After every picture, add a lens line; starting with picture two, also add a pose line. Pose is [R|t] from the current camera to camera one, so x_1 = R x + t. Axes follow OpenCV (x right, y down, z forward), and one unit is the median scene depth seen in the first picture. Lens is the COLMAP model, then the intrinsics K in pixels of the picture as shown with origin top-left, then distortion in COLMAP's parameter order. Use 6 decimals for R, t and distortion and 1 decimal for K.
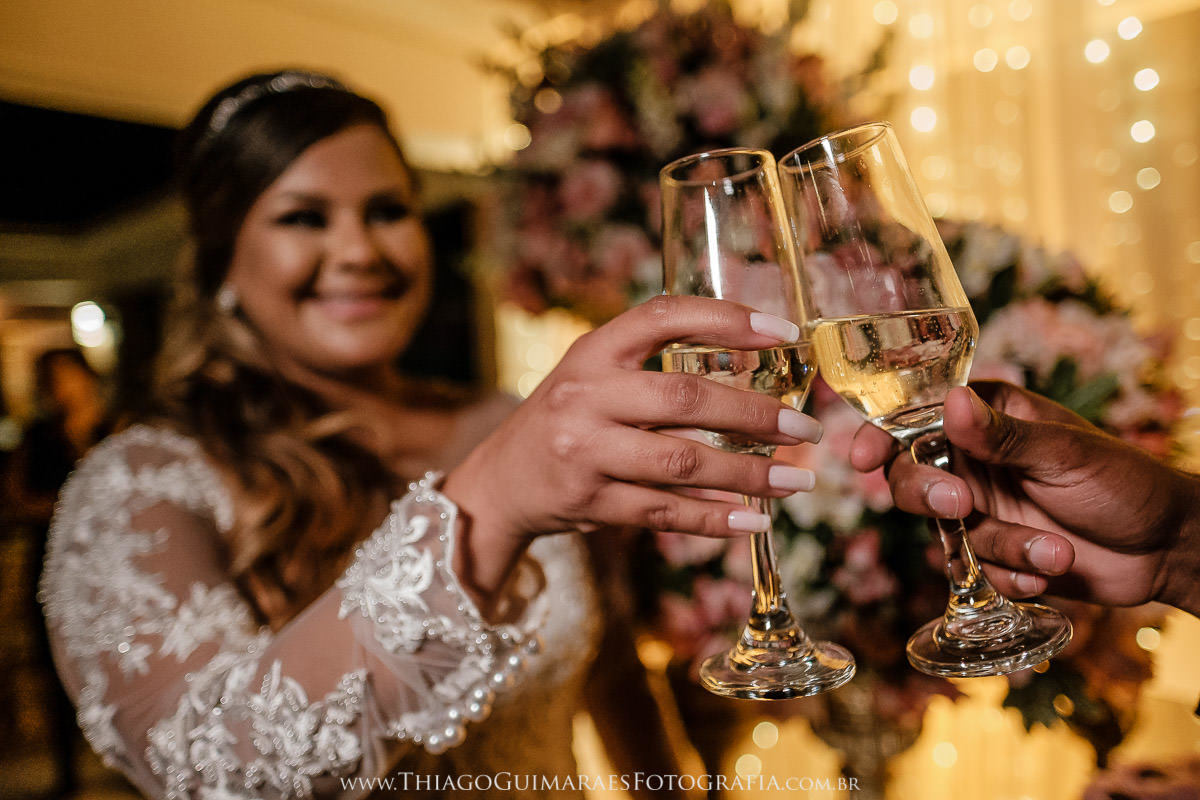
lens RADIAL K [[848.6, 0, 603.7], [0, 848.6, 400.5], [0, 0, 1]] dist [0.013632, 0.005977]
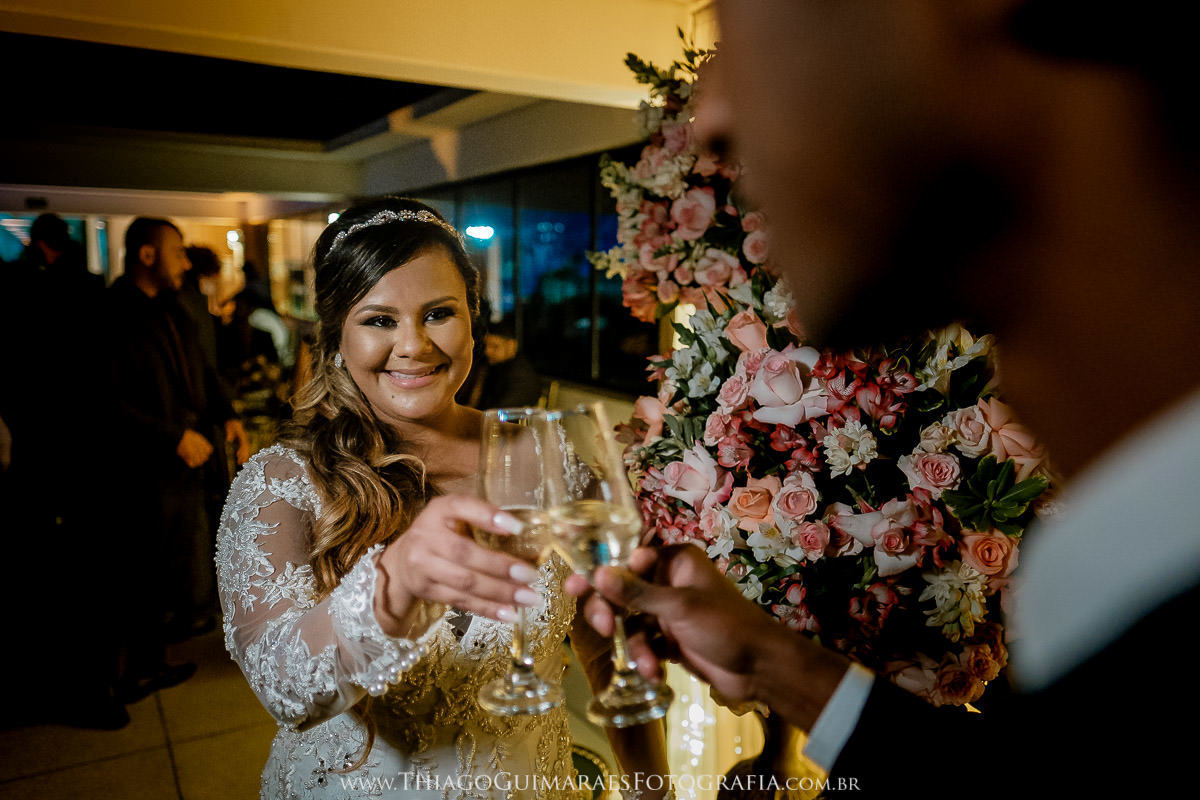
lens RADIAL K [[848.6, 0, 597.3], [0, 848.6, 399.4], [0, 0, 1]] dist [0.013632, 0.005977]
pose [[0.960149, 0.116327, -0.254130, 0.593149], [-0.087192, 0.988559, 0.123084, -0.430487], [0.265540, -0.096021, 0.959306, -0.492838]]
